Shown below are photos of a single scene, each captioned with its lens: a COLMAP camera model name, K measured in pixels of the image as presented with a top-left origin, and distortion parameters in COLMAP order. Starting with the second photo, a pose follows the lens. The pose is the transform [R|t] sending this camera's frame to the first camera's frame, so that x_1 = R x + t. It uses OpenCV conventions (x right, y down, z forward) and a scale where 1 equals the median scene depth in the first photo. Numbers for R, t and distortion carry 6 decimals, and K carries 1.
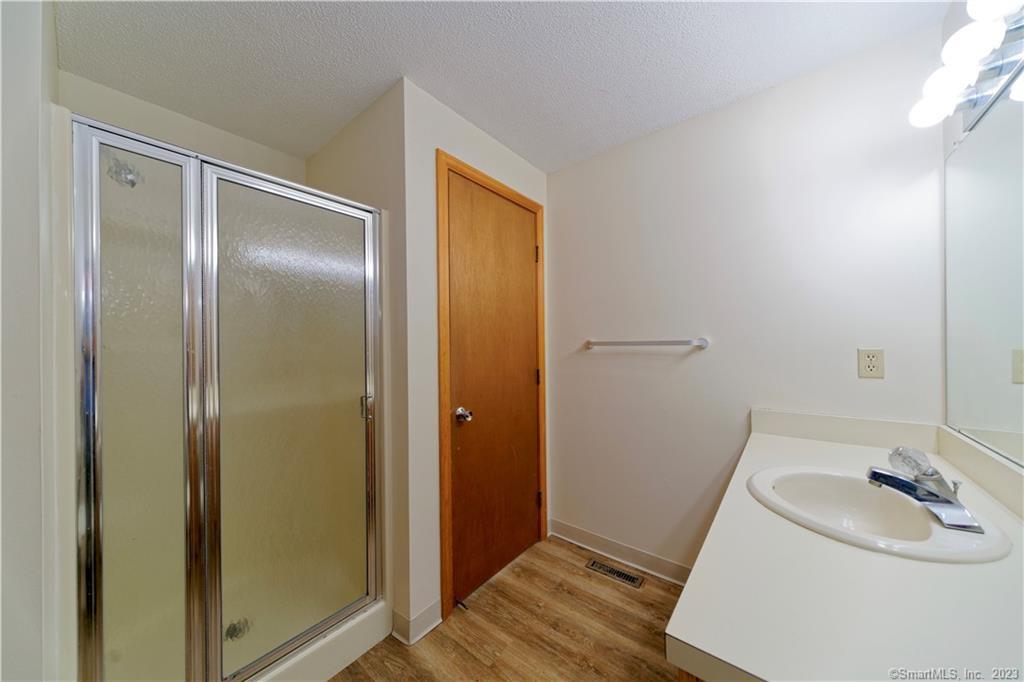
lens RADIAL K [[343.2, 0, 507.2], [0, 343.2, 339.9], [0, 0, 1]] dist [0.000564, -0.000042]
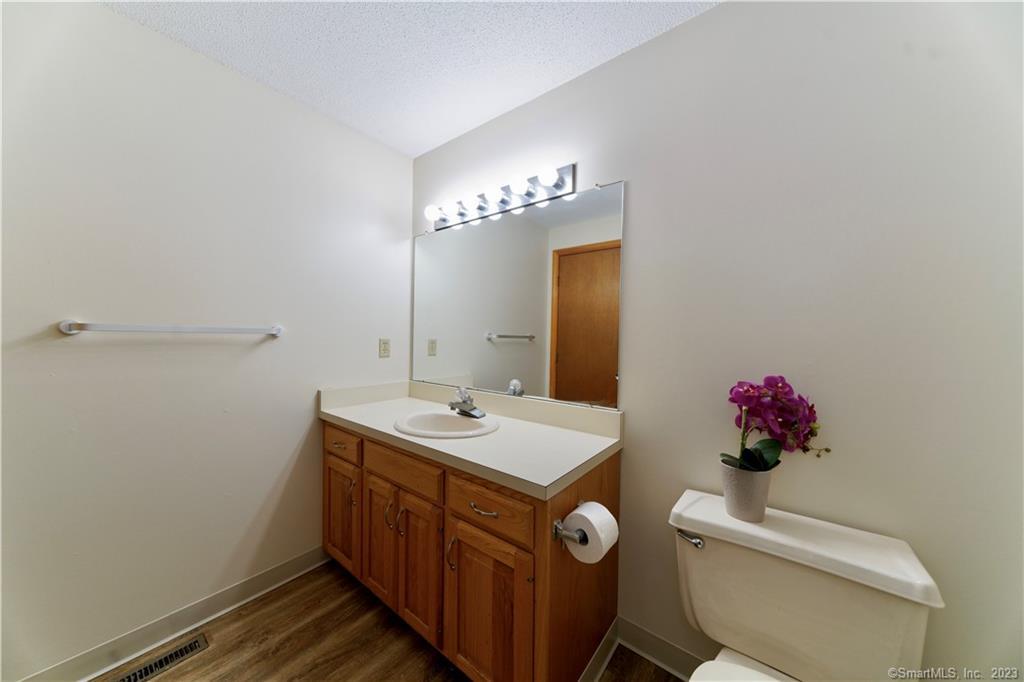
lens RADIAL K [[343.2, 0, 507.2], [0, 343.2, 339.9], [0, 0, 1]] dist [0.000564, -0.000042]
pose [[-0.018316, 0.001503, 0.999831, -0.432783], [-0.029599, 0.999560, -0.002045, 0.015585], [-0.999394, -0.029631, -0.018263, 0.387205]]
